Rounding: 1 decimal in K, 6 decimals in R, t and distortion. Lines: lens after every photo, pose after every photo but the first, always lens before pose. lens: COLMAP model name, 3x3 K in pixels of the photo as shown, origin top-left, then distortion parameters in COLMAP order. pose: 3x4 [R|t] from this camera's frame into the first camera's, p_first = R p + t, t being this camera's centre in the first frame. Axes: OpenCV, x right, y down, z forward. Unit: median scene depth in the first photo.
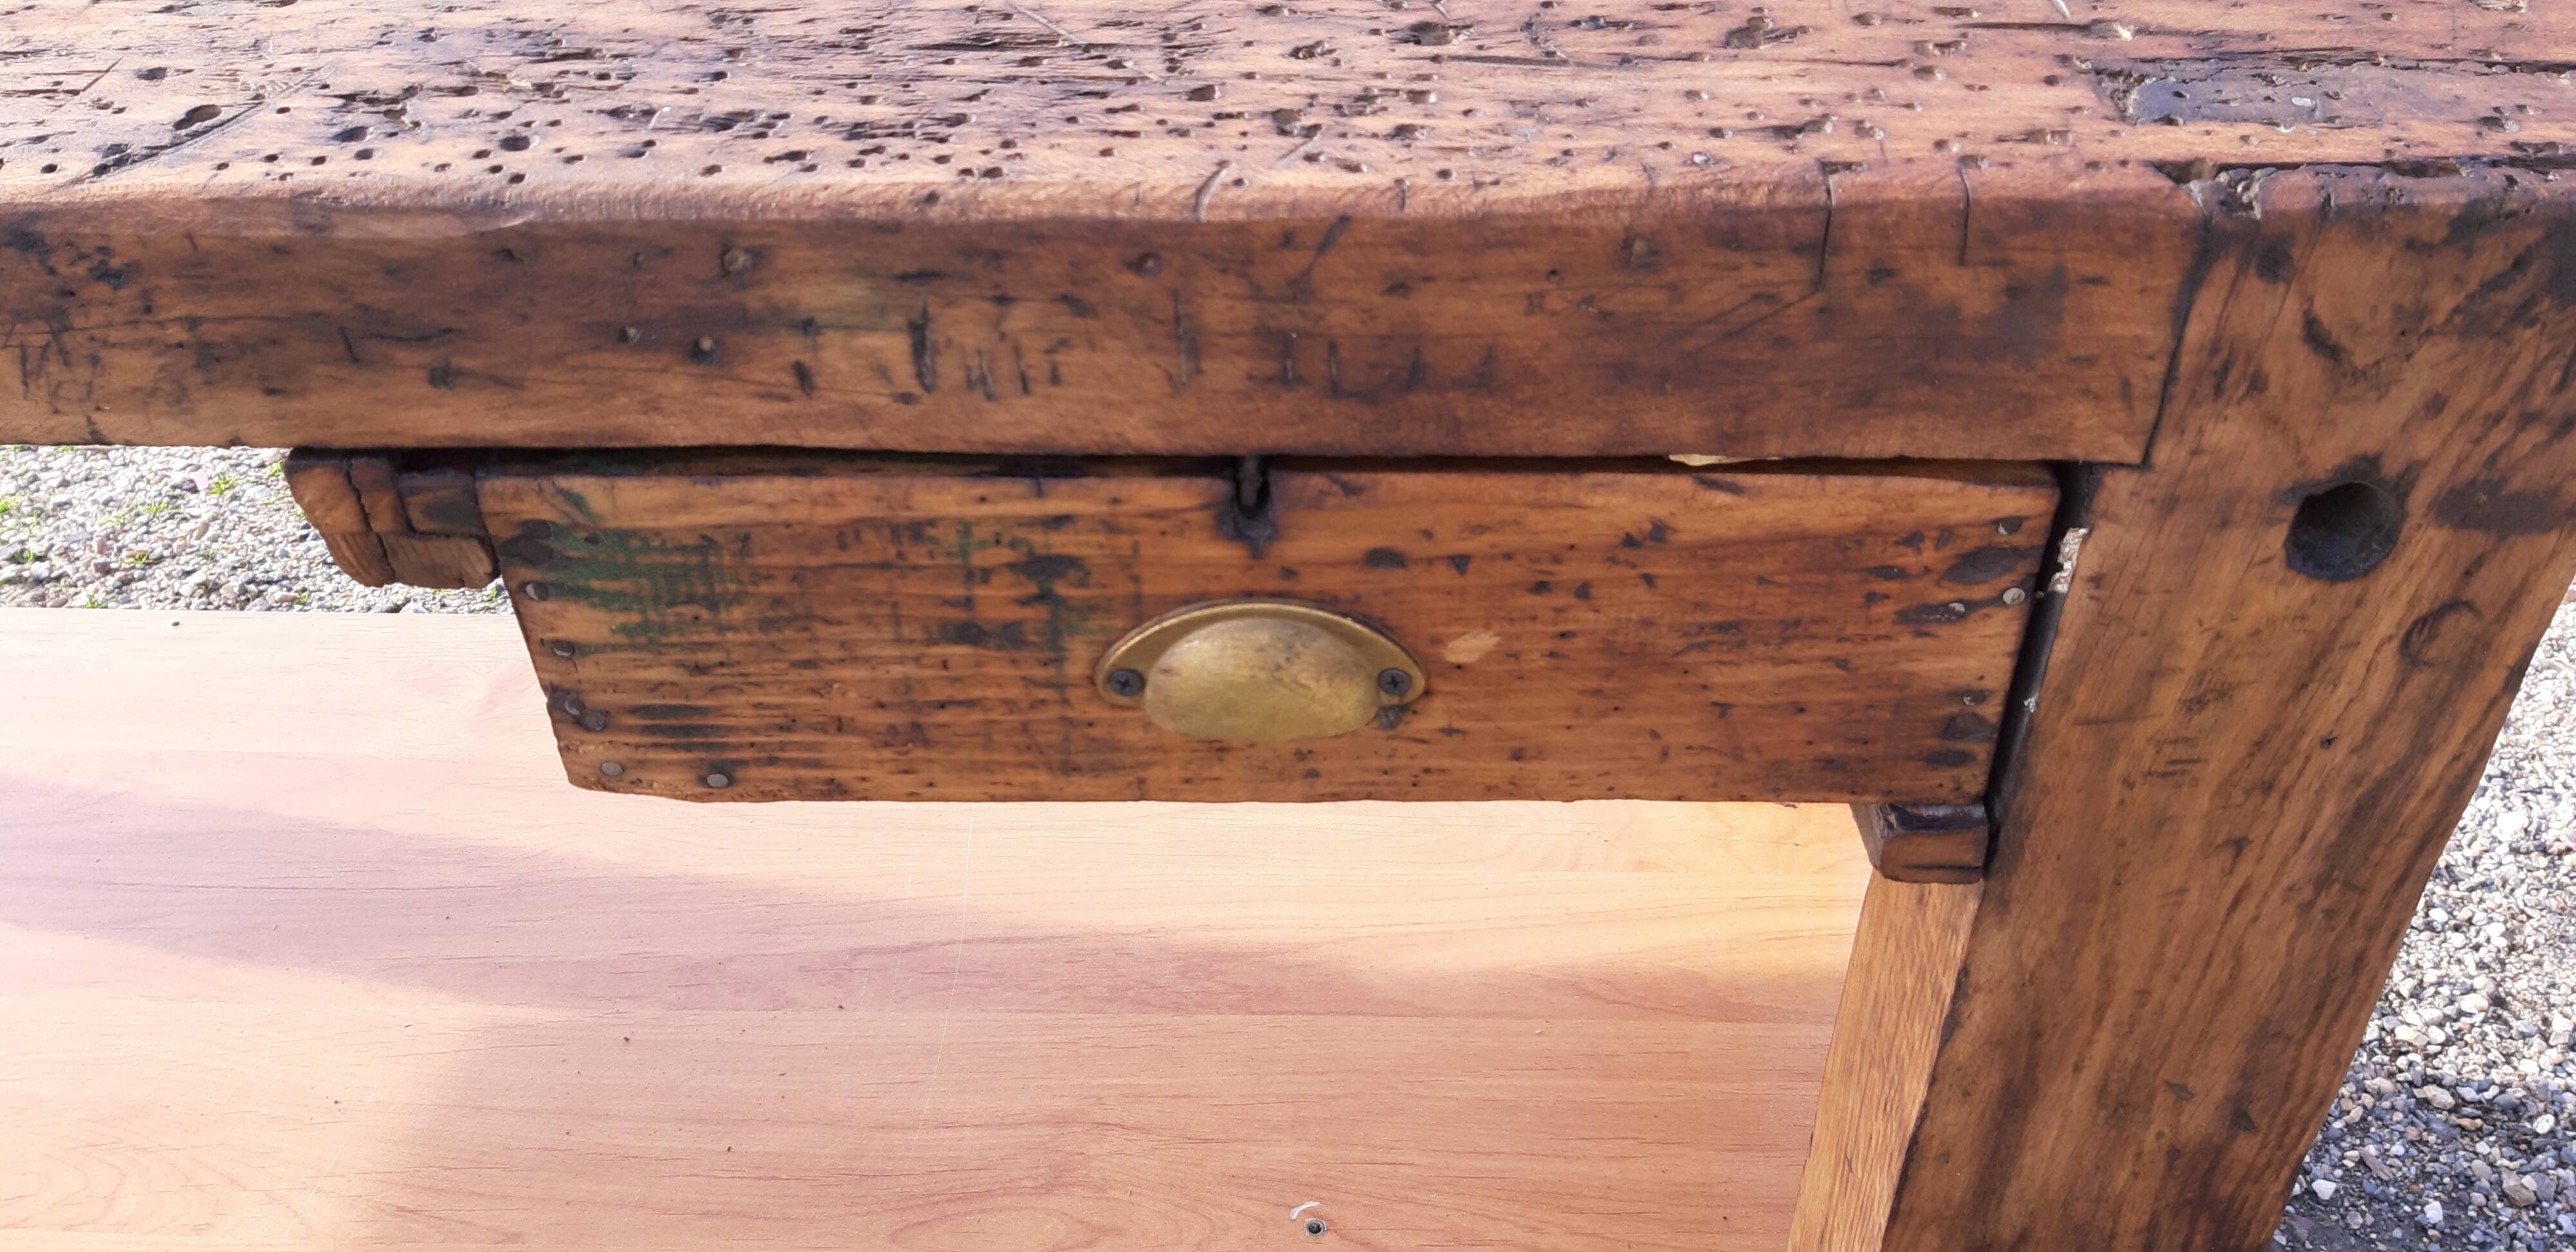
lens RADIAL K [[2021.3, 0, 1284.1], [0, 2021.3, 596.3], [0, 0, 1]] dist [0.089874, -0.172043]
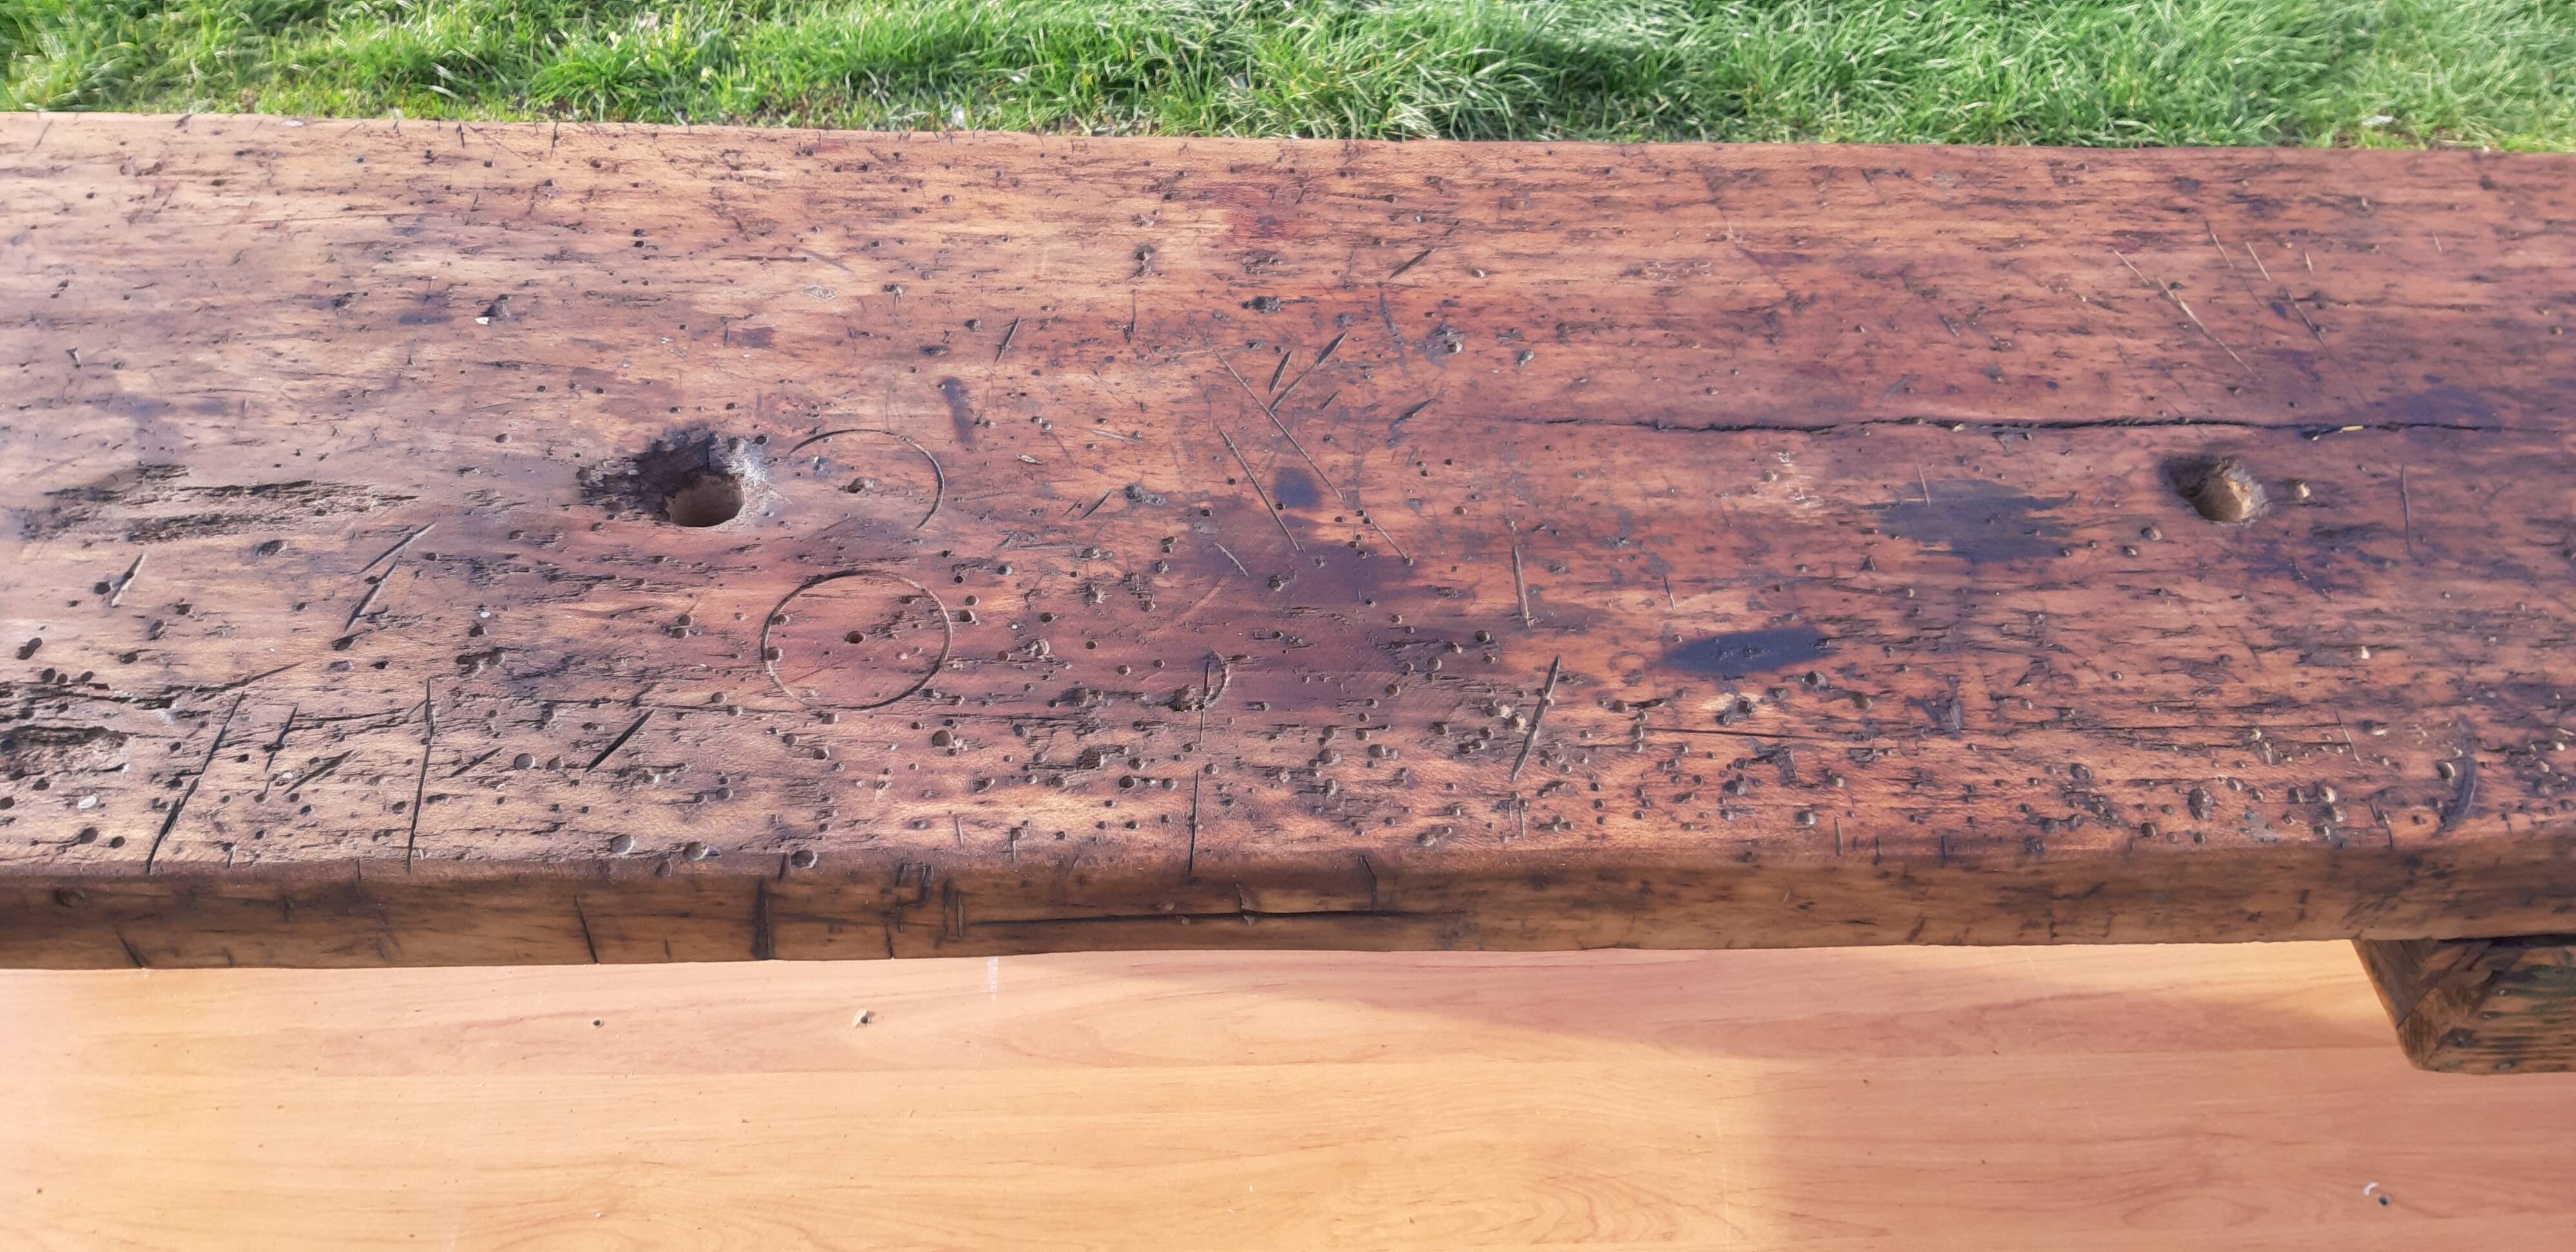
lens RADIAL K [[2021.3, 0, 1284.1], [0, 2021.3, 596.3], [0, 0, 1]] dist [0.089874, -0.172043]
pose [[0.992210, -0.014692, 0.123705, -1.715457], [-0.003022, 0.989890, 0.141803, -0.619194], [-0.124538, -0.141072, 0.982135, -0.602411]]
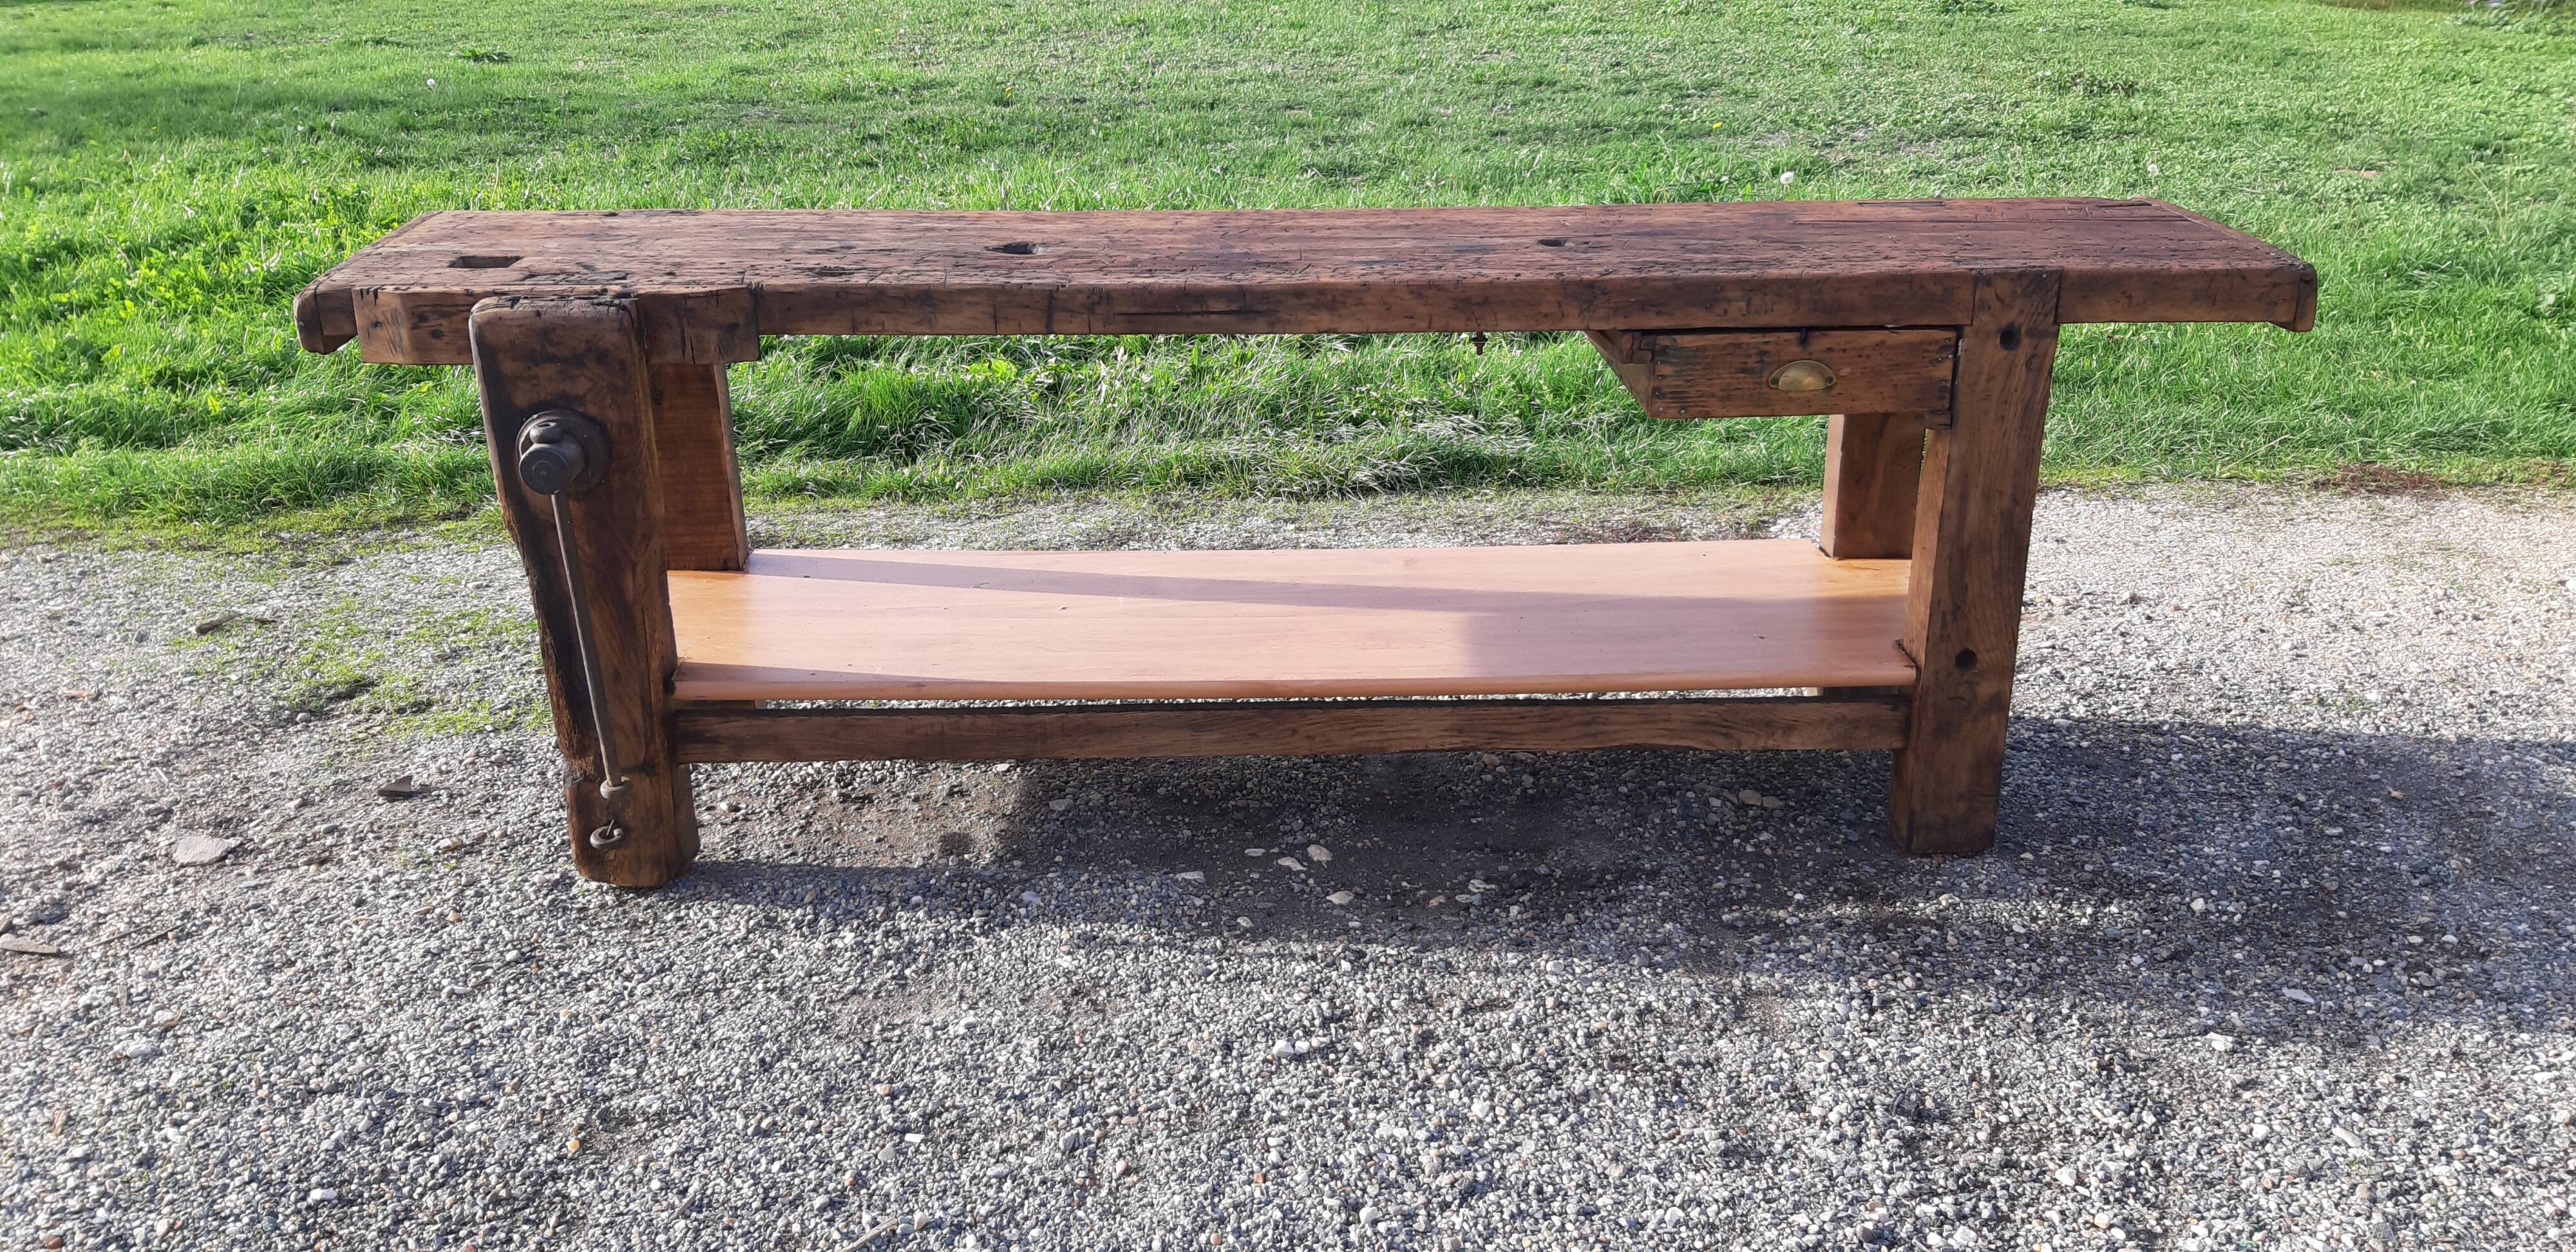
lens RADIAL K [[2021.3, 0, 1284.1], [0, 2021.3, 596.3], [0, 0, 1]] dist [0.089874, -0.172043]
pose [[0.997385, -0.014154, 0.070871, -1.715608], [0.034903, 0.953027, -0.300867, 2.094019], [-0.063283, 0.302554, 0.951029, -3.649768]]
